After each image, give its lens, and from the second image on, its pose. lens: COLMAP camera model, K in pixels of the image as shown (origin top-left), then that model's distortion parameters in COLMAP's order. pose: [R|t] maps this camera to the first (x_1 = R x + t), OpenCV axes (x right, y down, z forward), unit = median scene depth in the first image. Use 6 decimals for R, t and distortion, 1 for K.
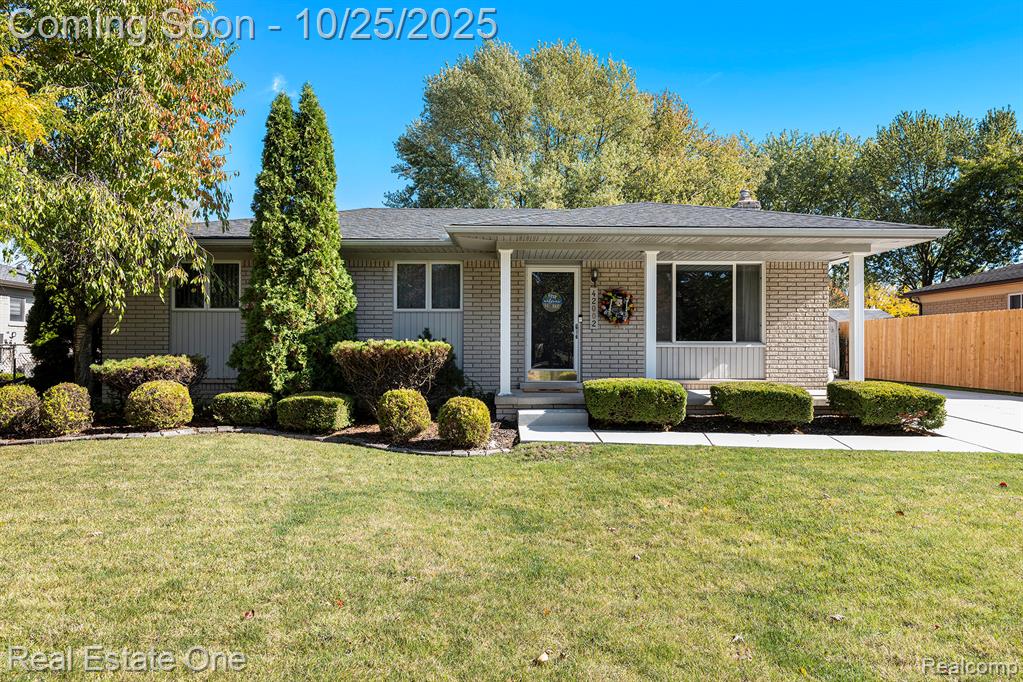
lens RADIAL K [[650.1, 0, 520.5], [0, 650.1, 341.1], [0, 0, 1]] dist [-0.025318, 0.001645]
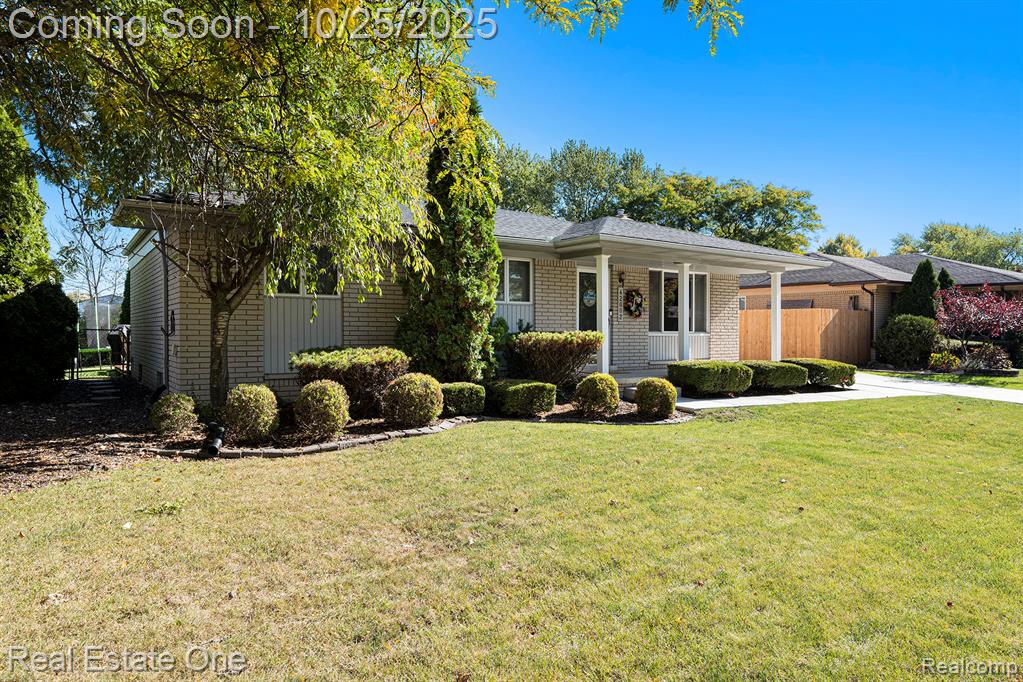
lens RADIAL K [[650.1, 0, 514.5], [0, 650.1, 346.4], [0, 0, 1]] dist [-0.025318, 0.001645]
pose [[0.832369, -0.012059, 0.554090, -0.743649], [-0.005923, 0.999513, 0.030650, -0.007580], [-0.554190, -0.028794, 0.831892, 0.086386]]
